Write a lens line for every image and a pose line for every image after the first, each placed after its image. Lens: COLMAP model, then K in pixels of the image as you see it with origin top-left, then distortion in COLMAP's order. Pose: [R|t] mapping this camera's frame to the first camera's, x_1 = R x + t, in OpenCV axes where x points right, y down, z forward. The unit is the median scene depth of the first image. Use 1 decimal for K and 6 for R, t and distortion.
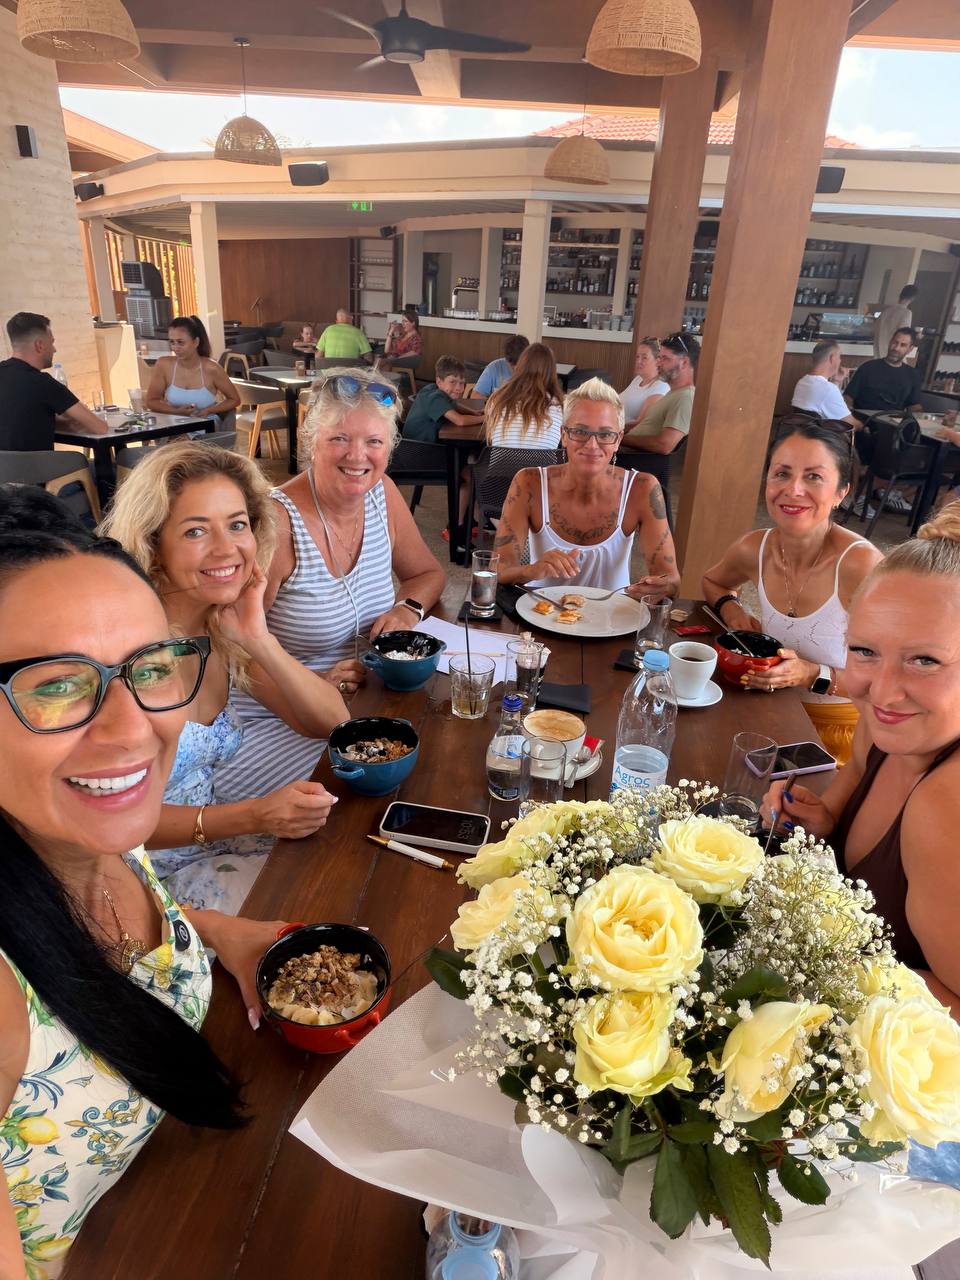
lens RADIAL K [[775.5, 0, 474.9], [0, 775.5, 637.2], [0, 0, 1]] dist [-0.000268, -0.001026]
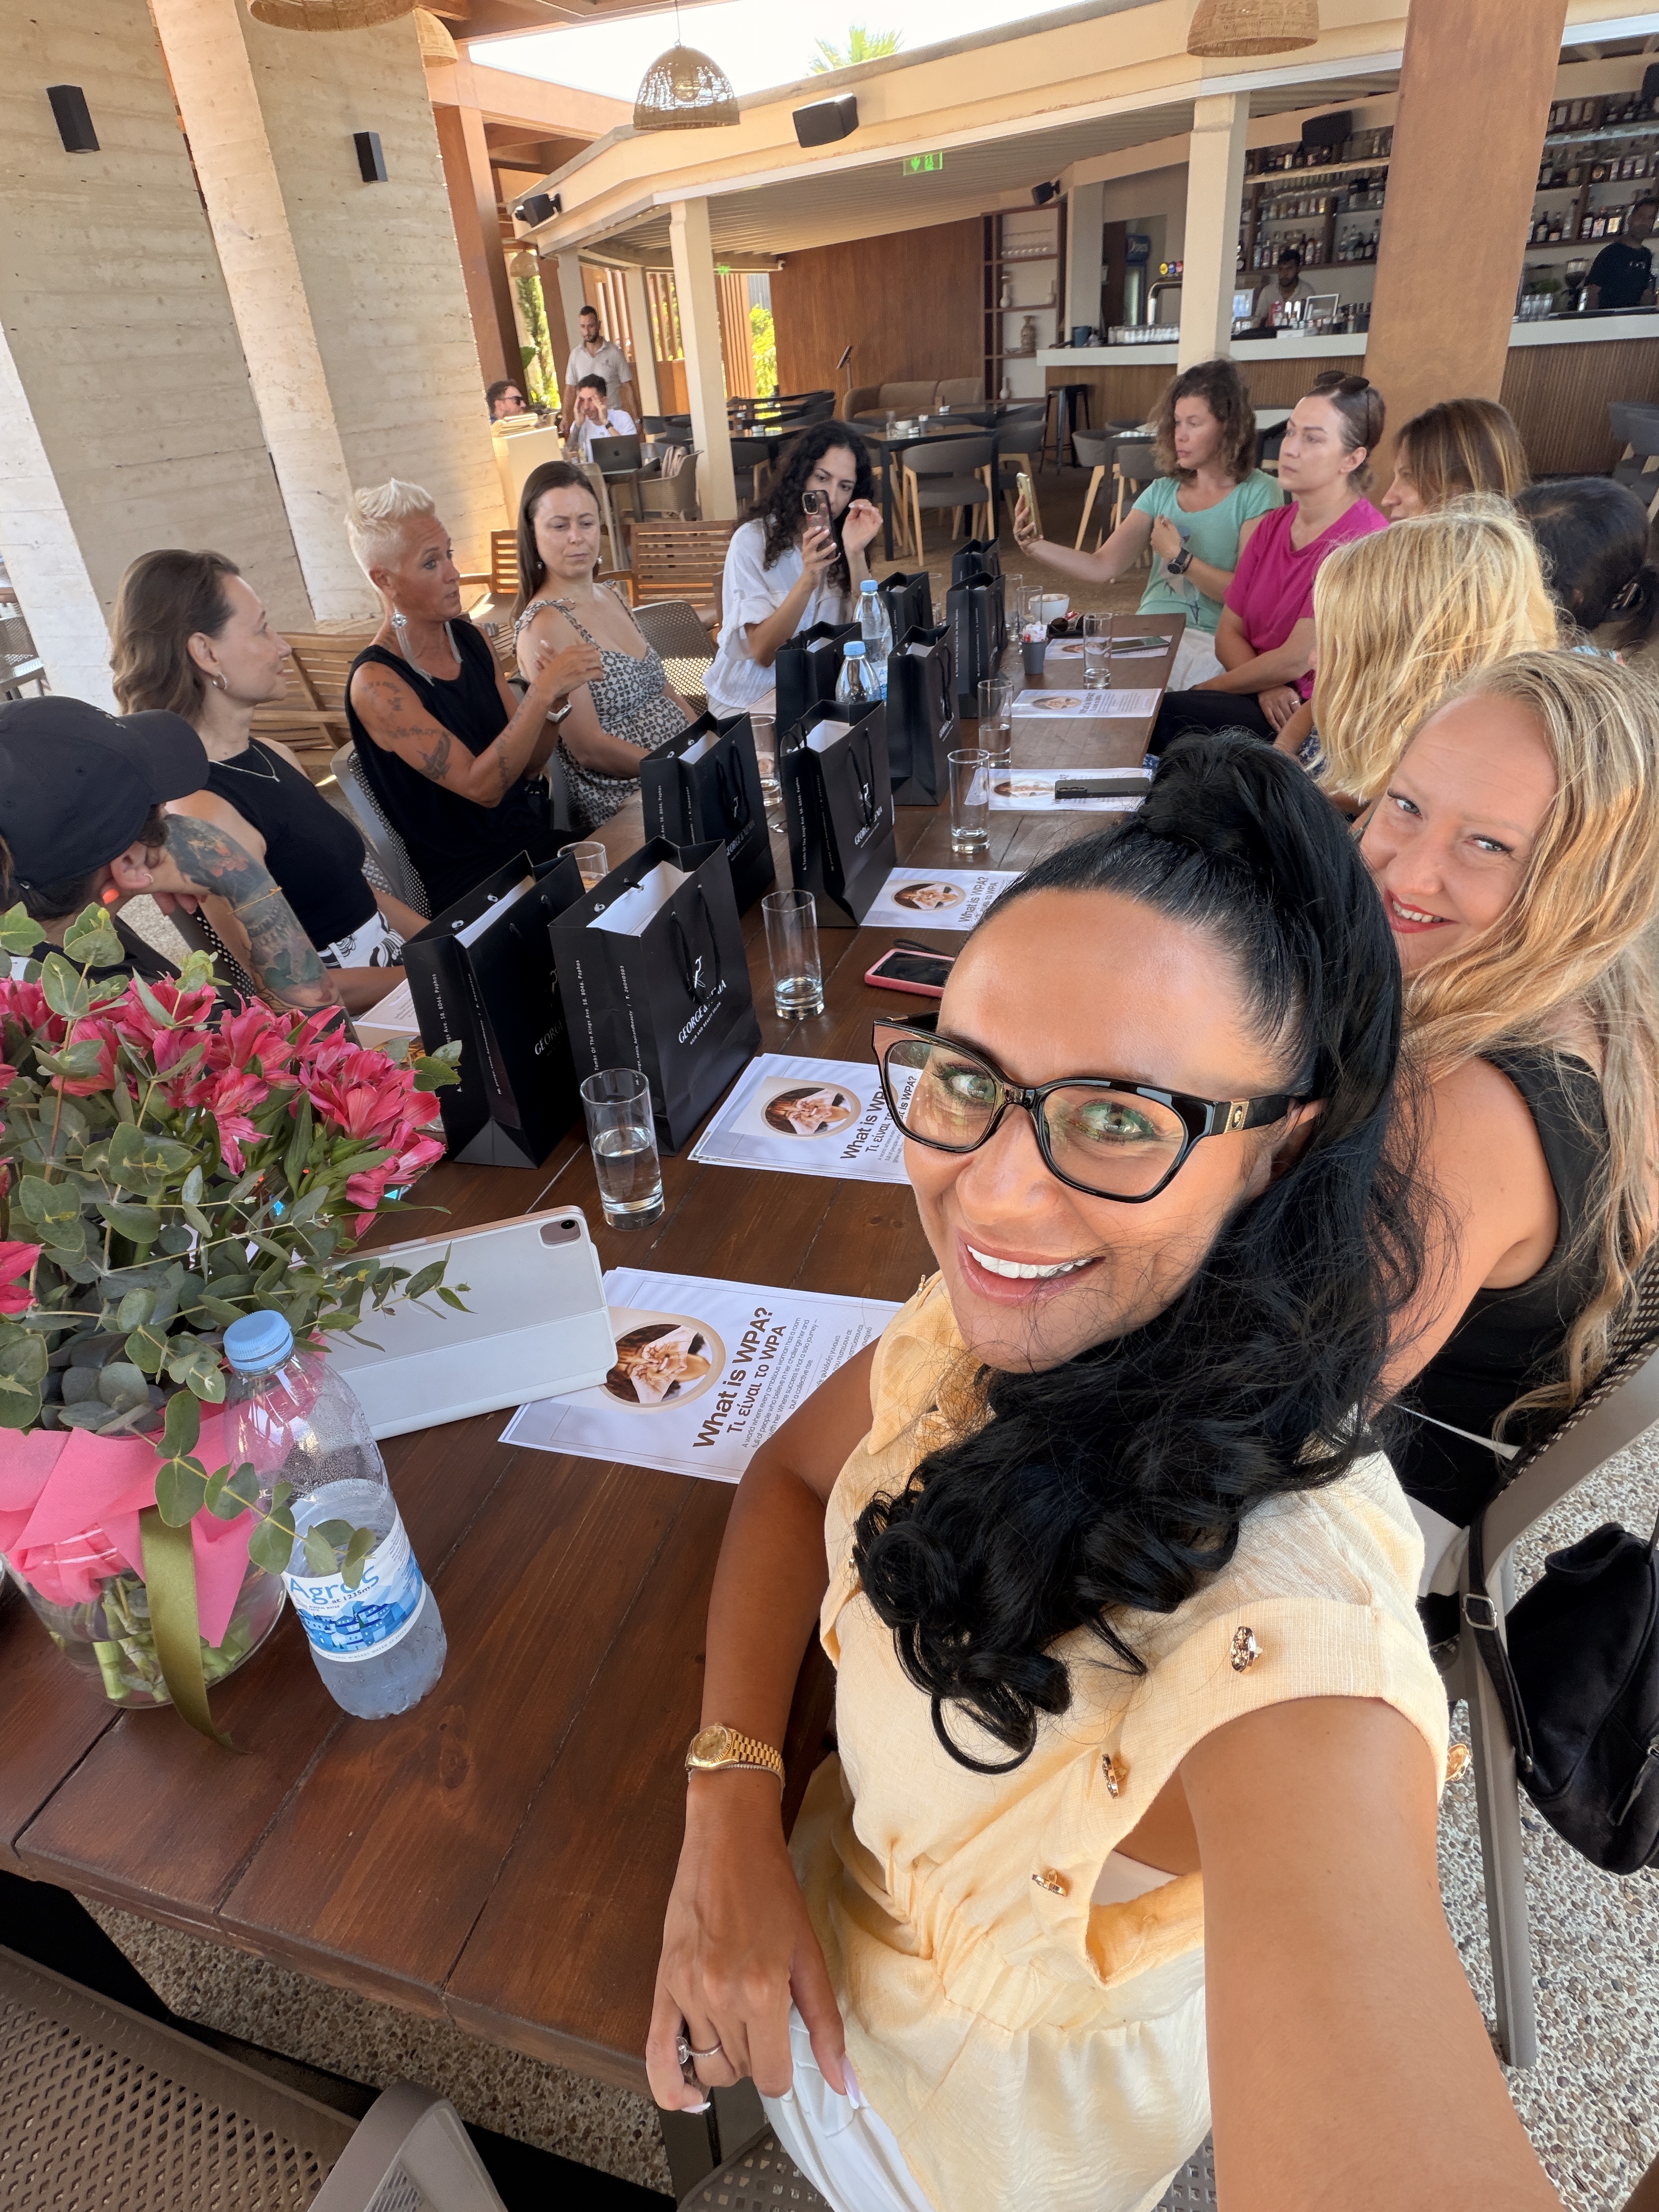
lens RADIAL K [[1280.7, 0, 802.5], [0, 1280.7, 1100.5], [0, 0, 1]] dist [0.005844, -0.000239]
pose [[0.944338, 0.058396, -0.323754, 0.108868], [-0.015541, 0.990940, 0.133406, 0.010898], [0.328611, -0.120949, 0.936689, -0.013471]]
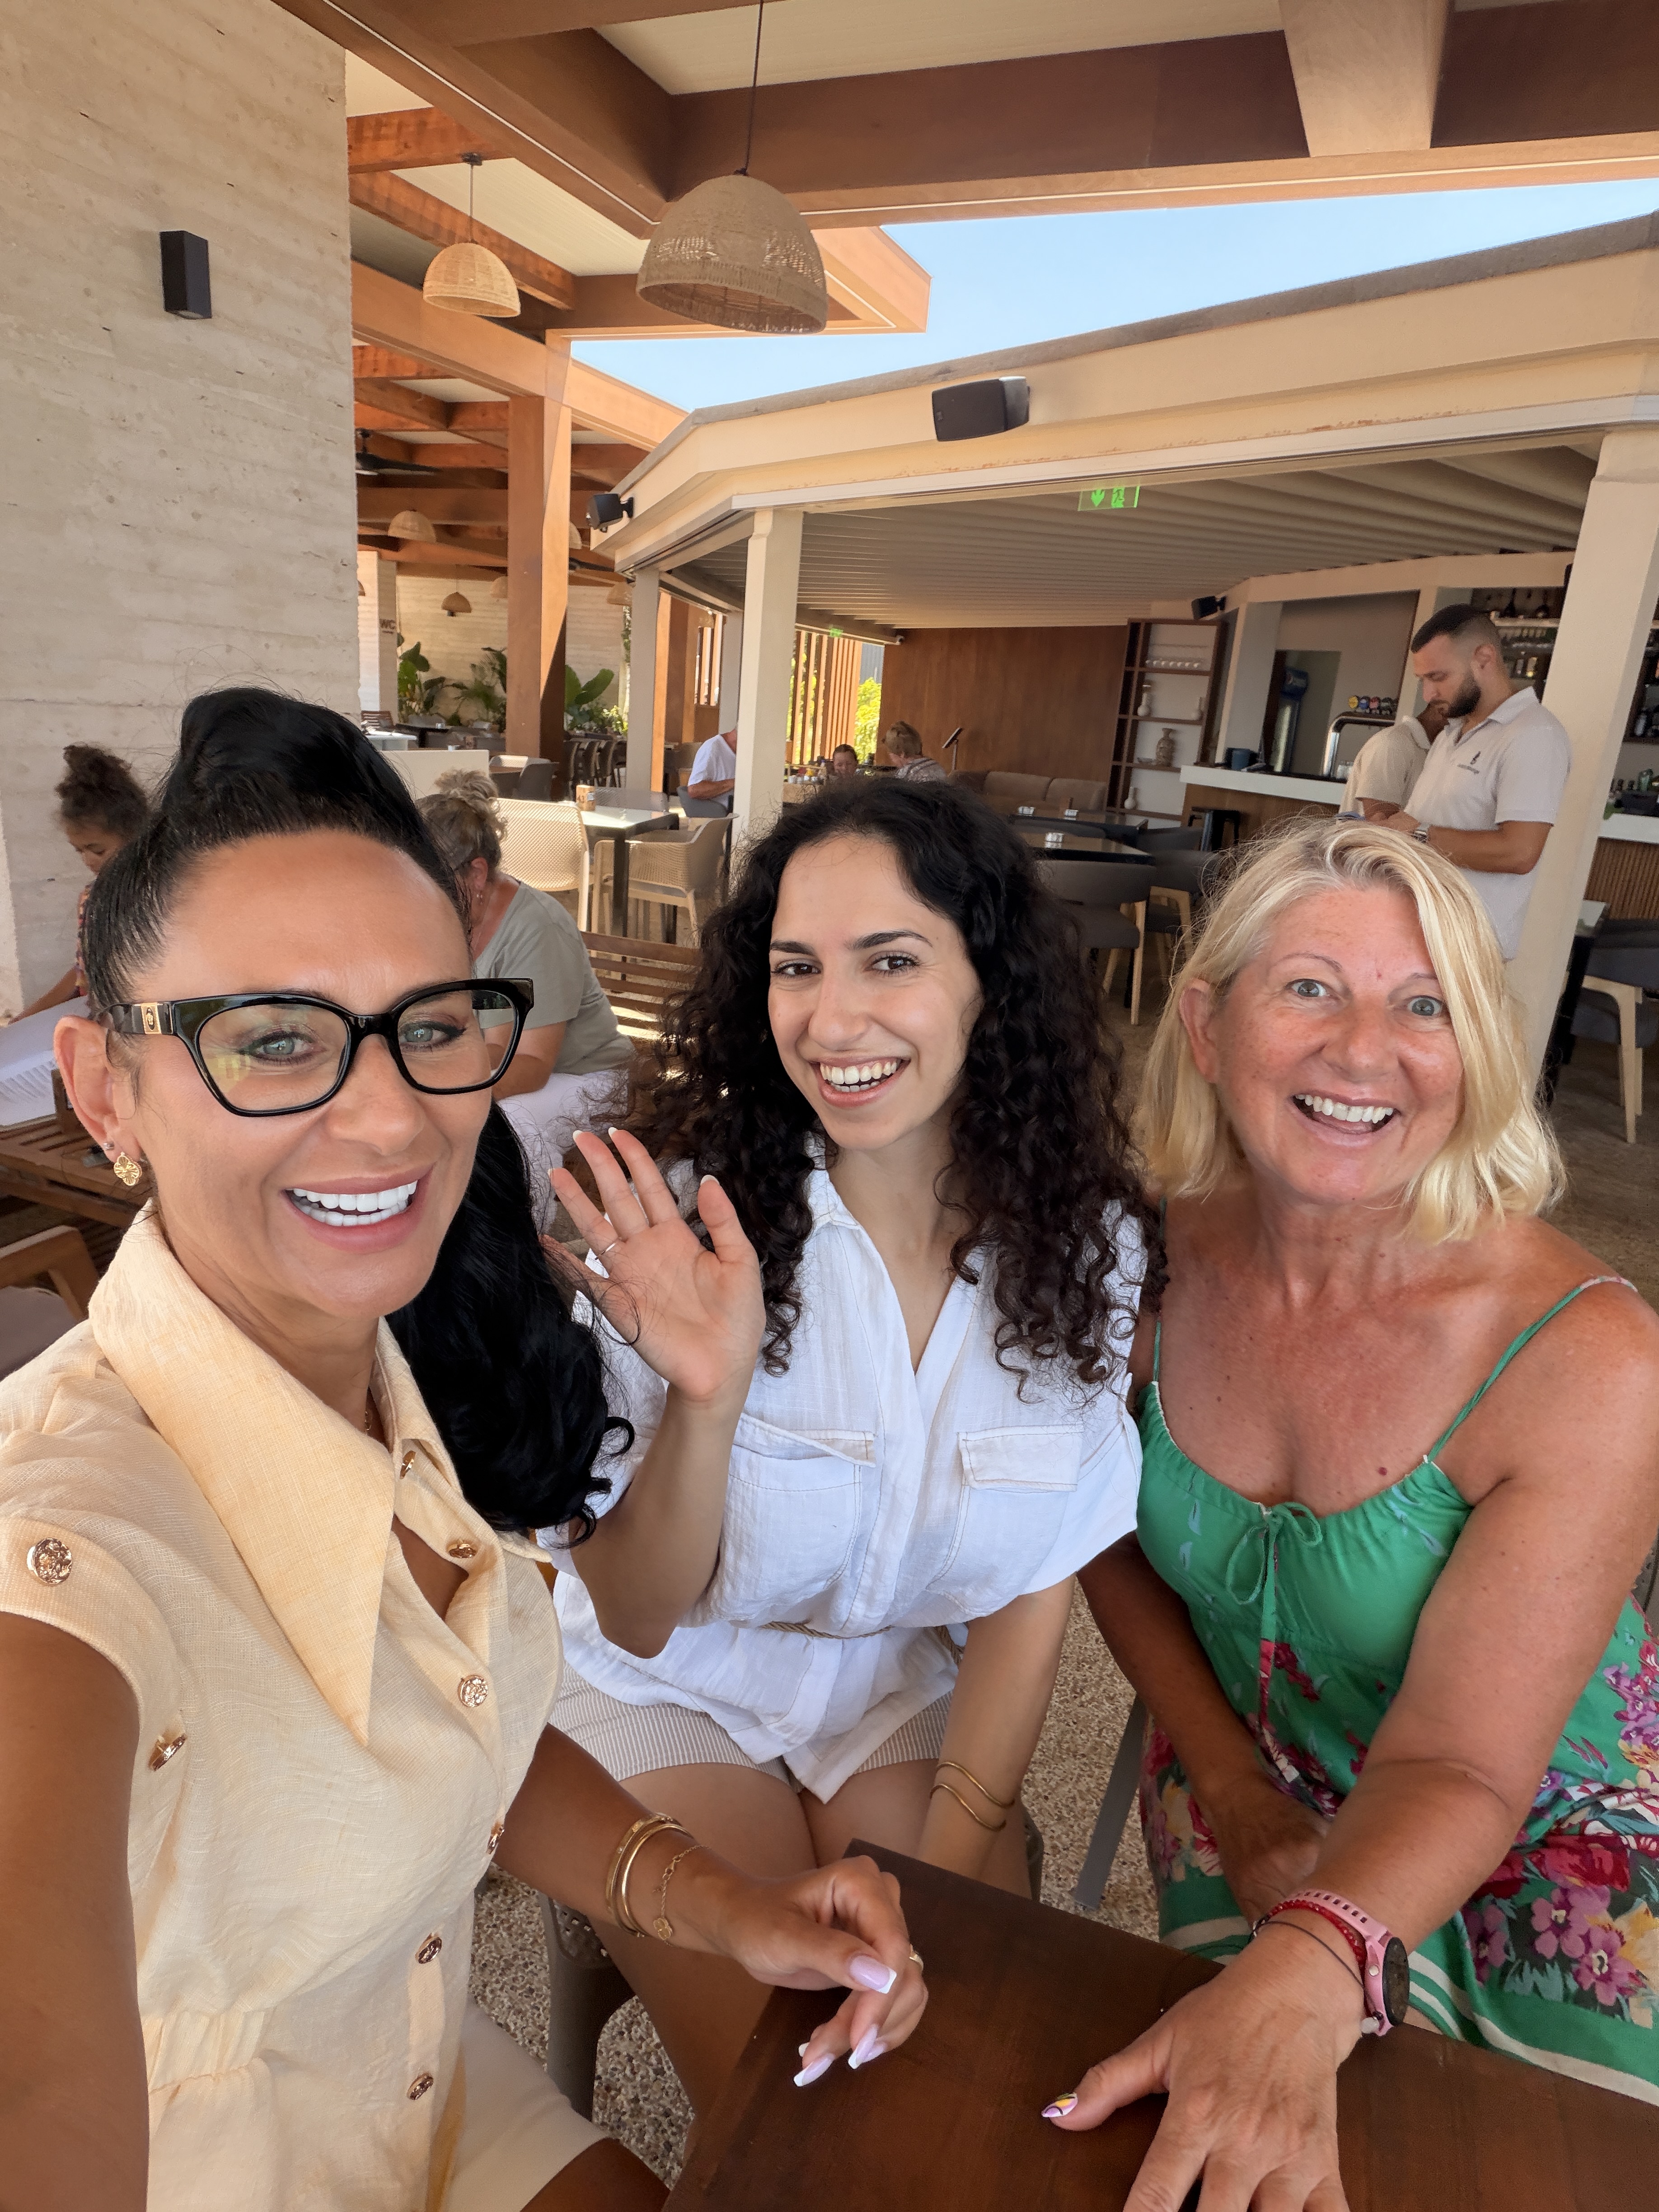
lens RADIAL K [[1340.1, 0, 820.7], [0, 1340.1, 1101.2], [0, 0, 1]] dist [-0.000268, -0.001026]
pose [[0.927521, 0.131844, -0.349745, -0.003851], [-0.182740, 0.976220, -0.116619, -0.134188], [0.326052, 0.172079, 0.929558, 0.335462]]
